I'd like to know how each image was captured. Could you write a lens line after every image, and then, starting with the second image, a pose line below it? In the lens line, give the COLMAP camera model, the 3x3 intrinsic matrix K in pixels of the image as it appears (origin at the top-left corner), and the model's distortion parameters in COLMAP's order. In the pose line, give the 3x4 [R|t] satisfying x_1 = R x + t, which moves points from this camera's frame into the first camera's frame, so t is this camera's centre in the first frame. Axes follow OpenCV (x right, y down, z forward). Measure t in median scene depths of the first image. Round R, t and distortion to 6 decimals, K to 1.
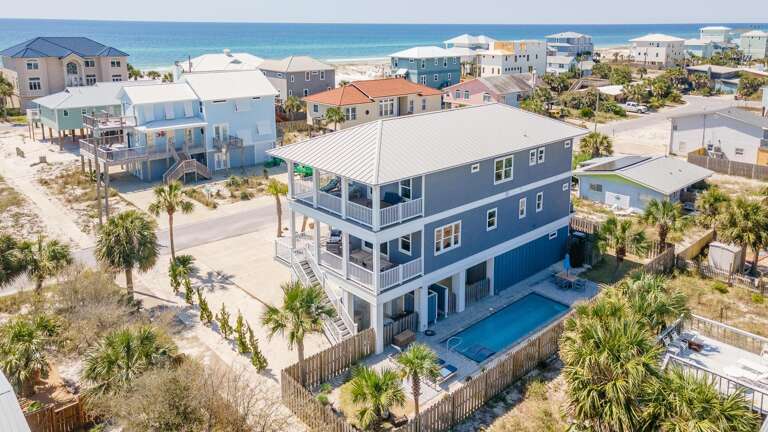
lens RADIAL K [[545.2, 0, 381.9], [0, 545.2, 216.6], [0, 0, 1]] dist [0.033783, 0.006865]
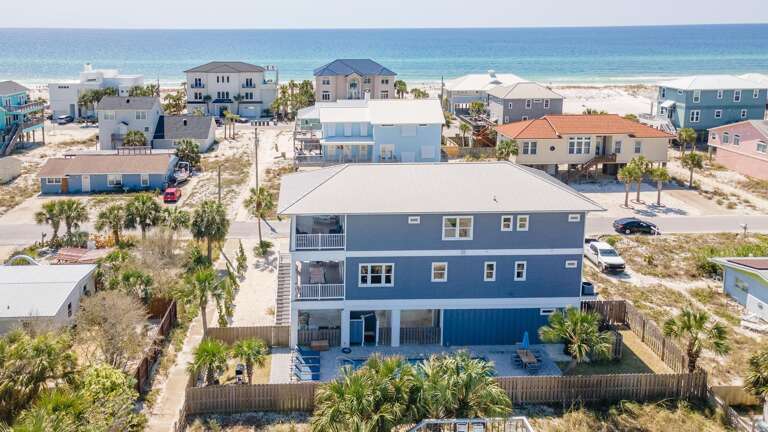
lens RADIAL K [[600.3, 0, 382.5], [0, 600.3, 216.6], [0, 0, 1]] dist [0.037839, 0.000221]
pose [[0.751498, 0.198538, -0.629153, 0.530696], [-0.209403, 0.976114, 0.057902, -0.091756], [0.625620, 0.088233, 0.775122, 0.021182]]
